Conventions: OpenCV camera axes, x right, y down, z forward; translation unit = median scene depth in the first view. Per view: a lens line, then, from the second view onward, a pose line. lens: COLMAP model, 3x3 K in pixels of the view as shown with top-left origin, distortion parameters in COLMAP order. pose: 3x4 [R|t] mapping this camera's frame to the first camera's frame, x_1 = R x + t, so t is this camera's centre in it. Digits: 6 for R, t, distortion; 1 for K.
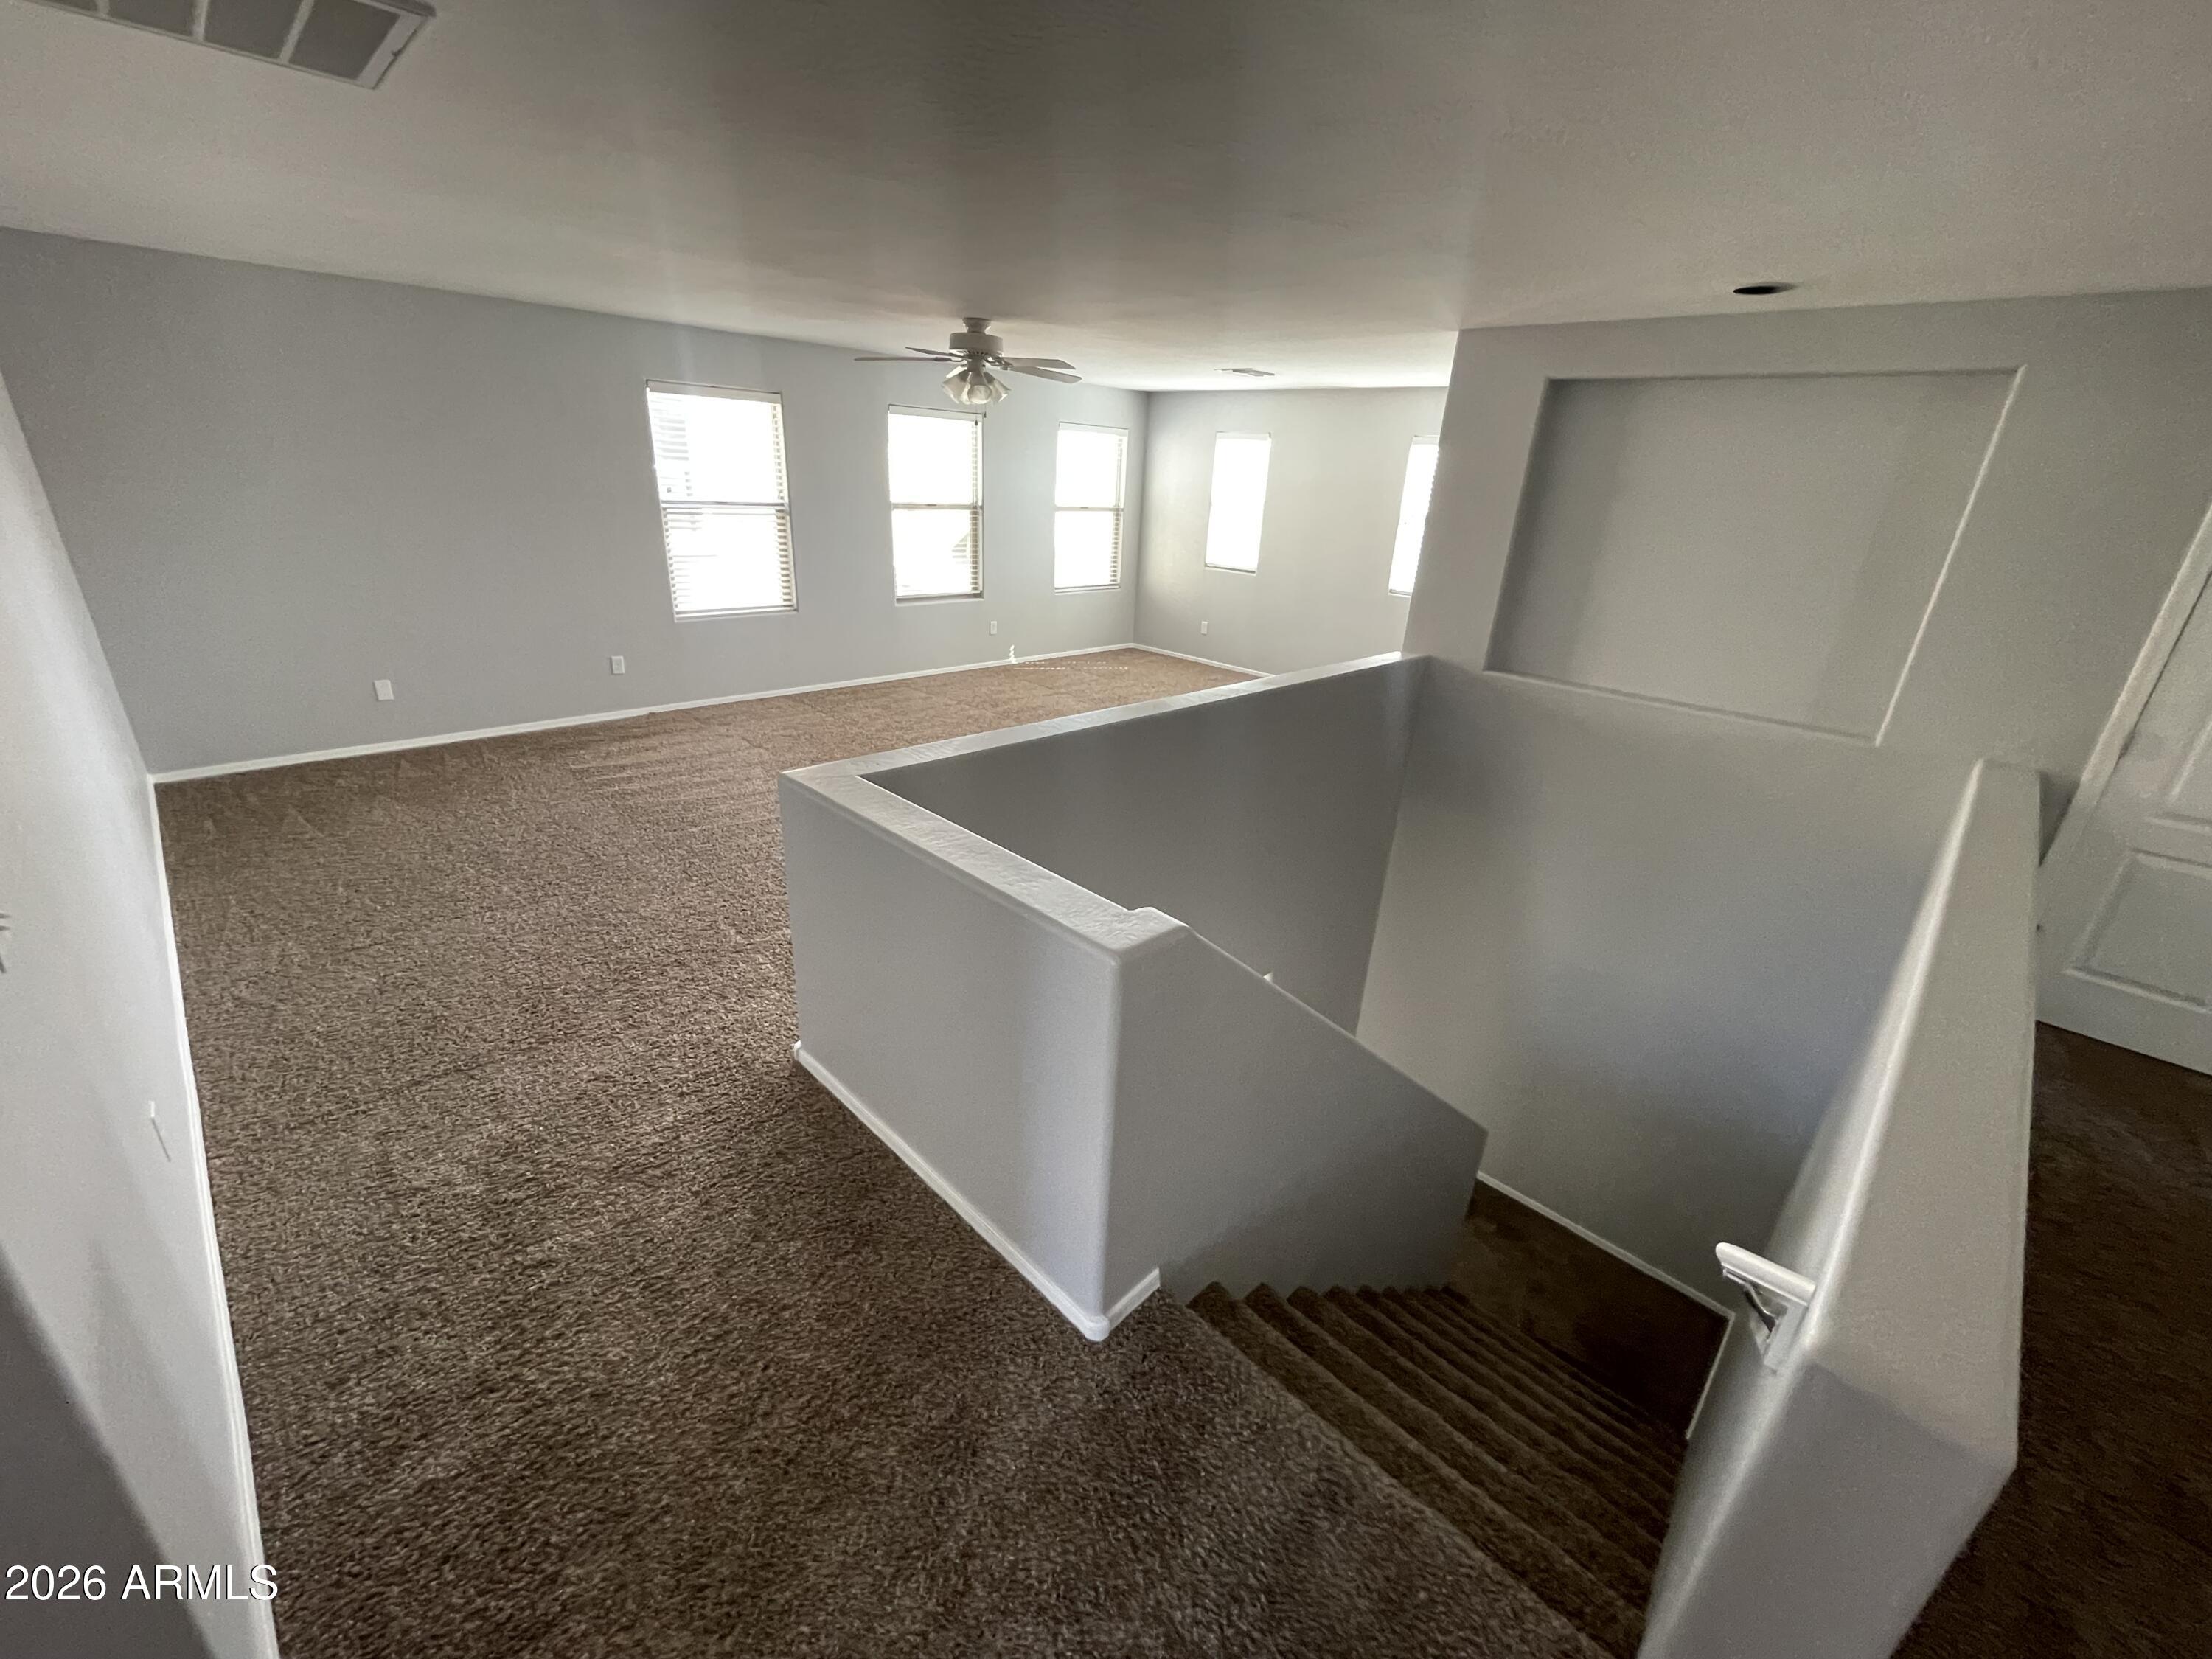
lens RADIAL K [[902.5, 0, 1106.9], [0, 902.5, 830.6], [0, 0, 1]] dist [-0.002074, -0.000490]
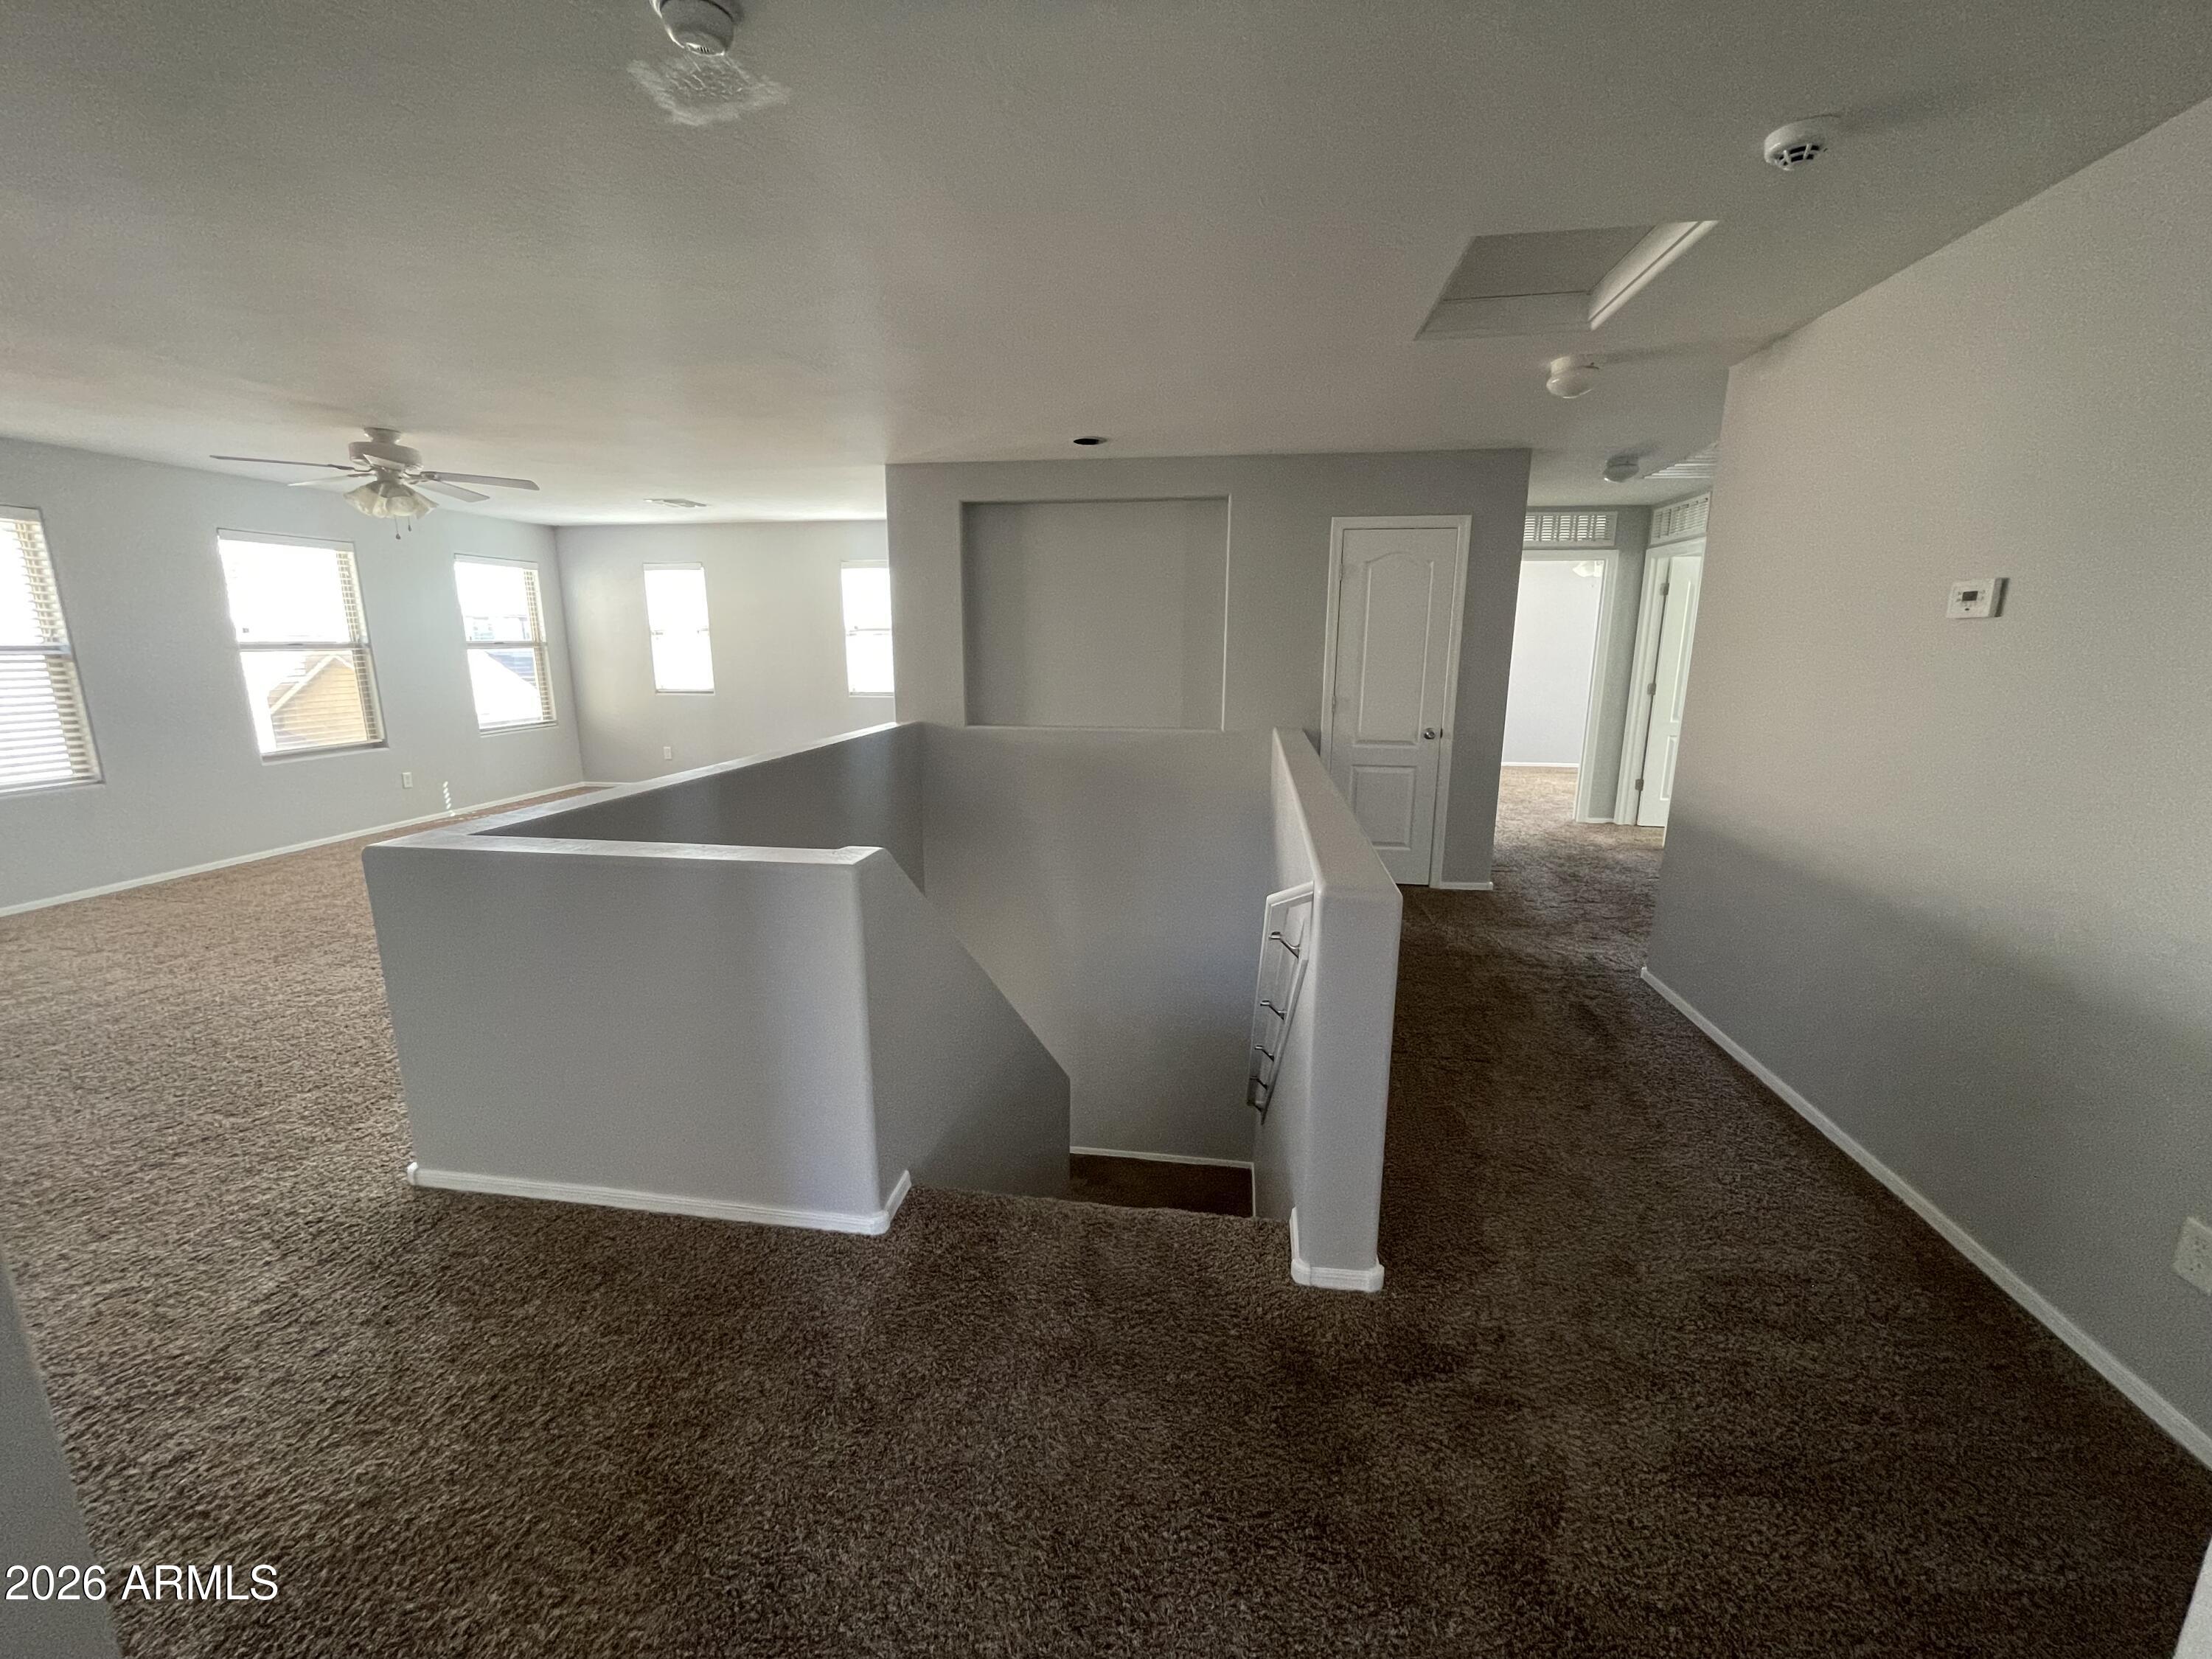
lens RADIAL K [[902.5, 0, 1104.2], [0, 902.5, 832.5], [0, 0, 1]] dist [-0.002074, -0.000490]
pose [[0.808358, -0.172757, 0.562773, -0.136782], [0.255999, 0.964008, -0.071787, 0.092104], [-0.530115, 0.202099, 0.823489, -0.078545]]
